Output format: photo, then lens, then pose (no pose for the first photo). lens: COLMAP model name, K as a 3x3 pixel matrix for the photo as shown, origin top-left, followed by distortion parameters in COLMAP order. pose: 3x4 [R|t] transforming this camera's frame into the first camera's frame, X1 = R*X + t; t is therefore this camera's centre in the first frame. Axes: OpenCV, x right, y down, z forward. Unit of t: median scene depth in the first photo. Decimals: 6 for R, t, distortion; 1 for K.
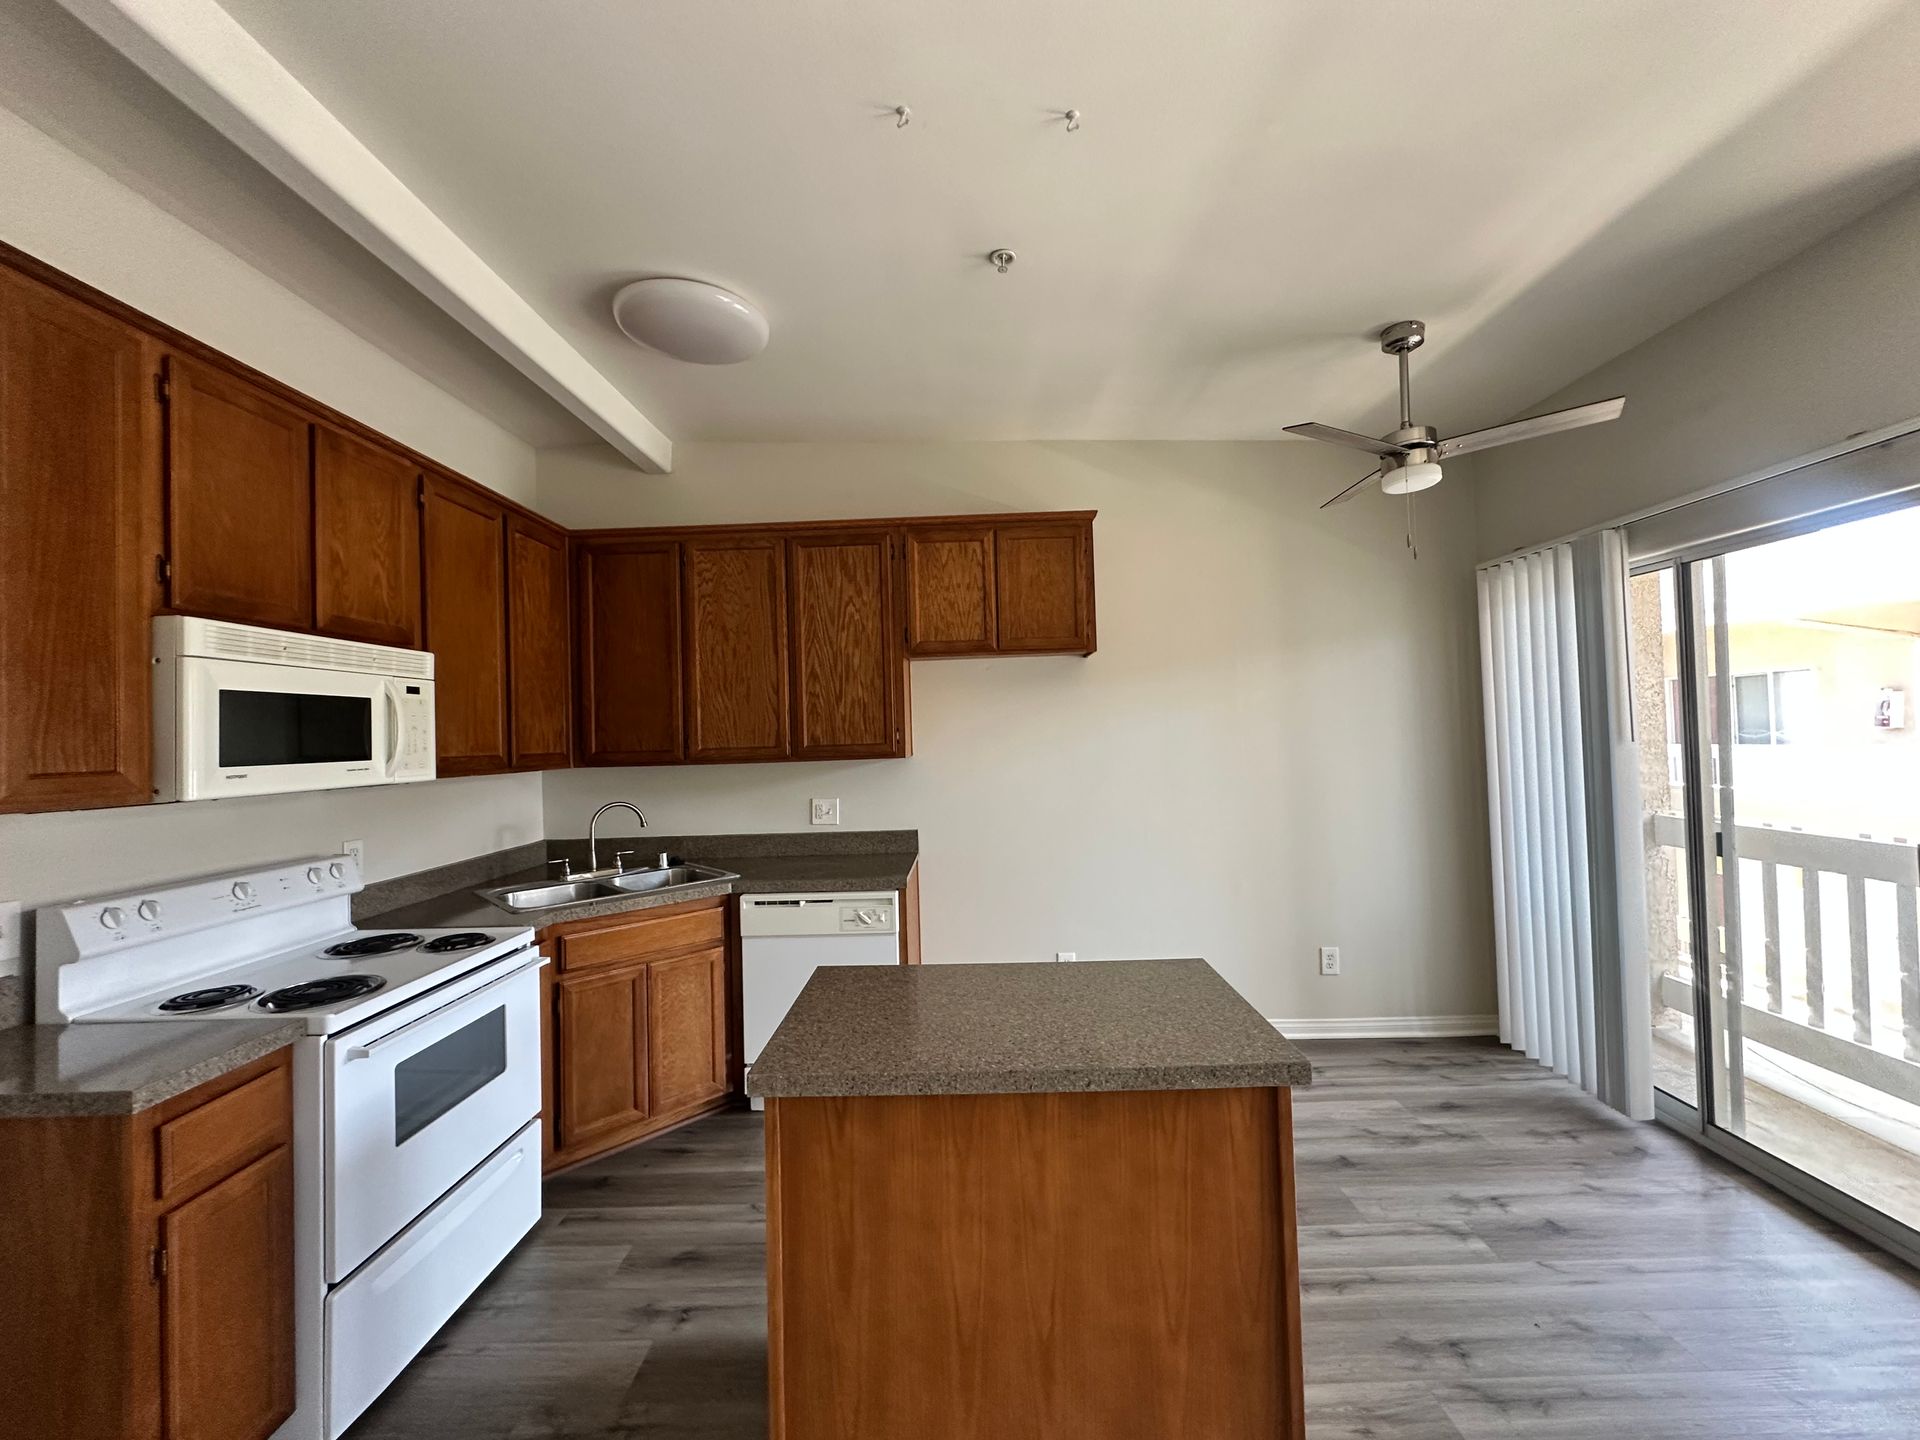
lens RADIAL K [[777.9, 0, 960.0], [0, 777.9, 720.0], [0, 0, 1]] dist [-0.002275, -0.000218]
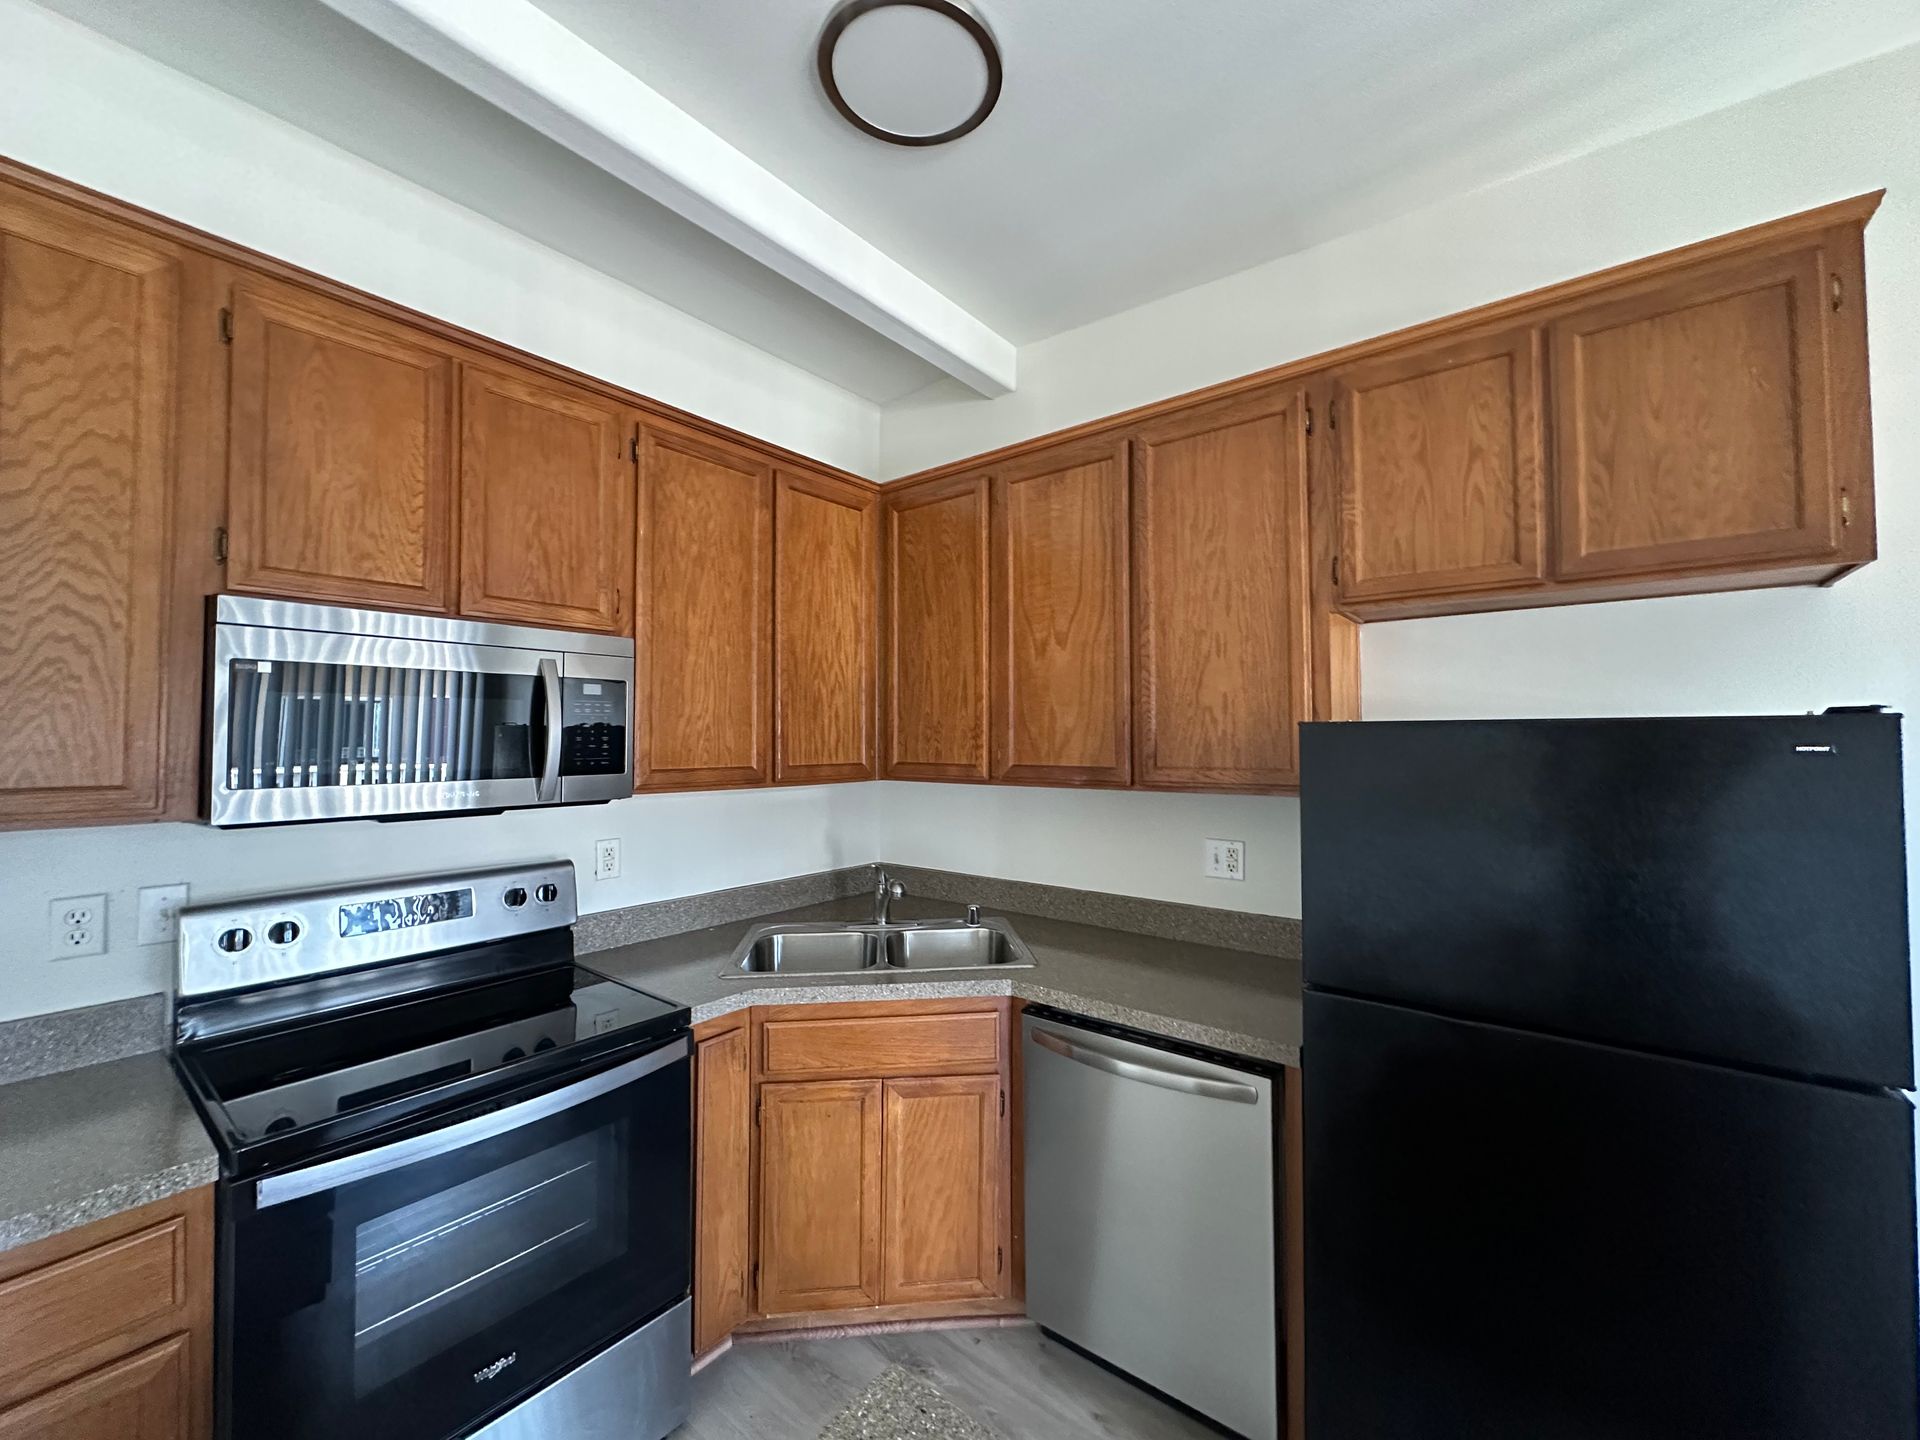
lens RADIAL K [[777.9, 0, 960.0], [0, 777.9, 720.0], [0, 0, 1]] dist [-0.002275, -0.000218]
pose [[0.774058, 0.018502, -0.632845, 0.071262], [-0.010655, 0.999812, 0.016197, -0.015066], [0.633025, -0.005795, 0.774109, 0.431421]]
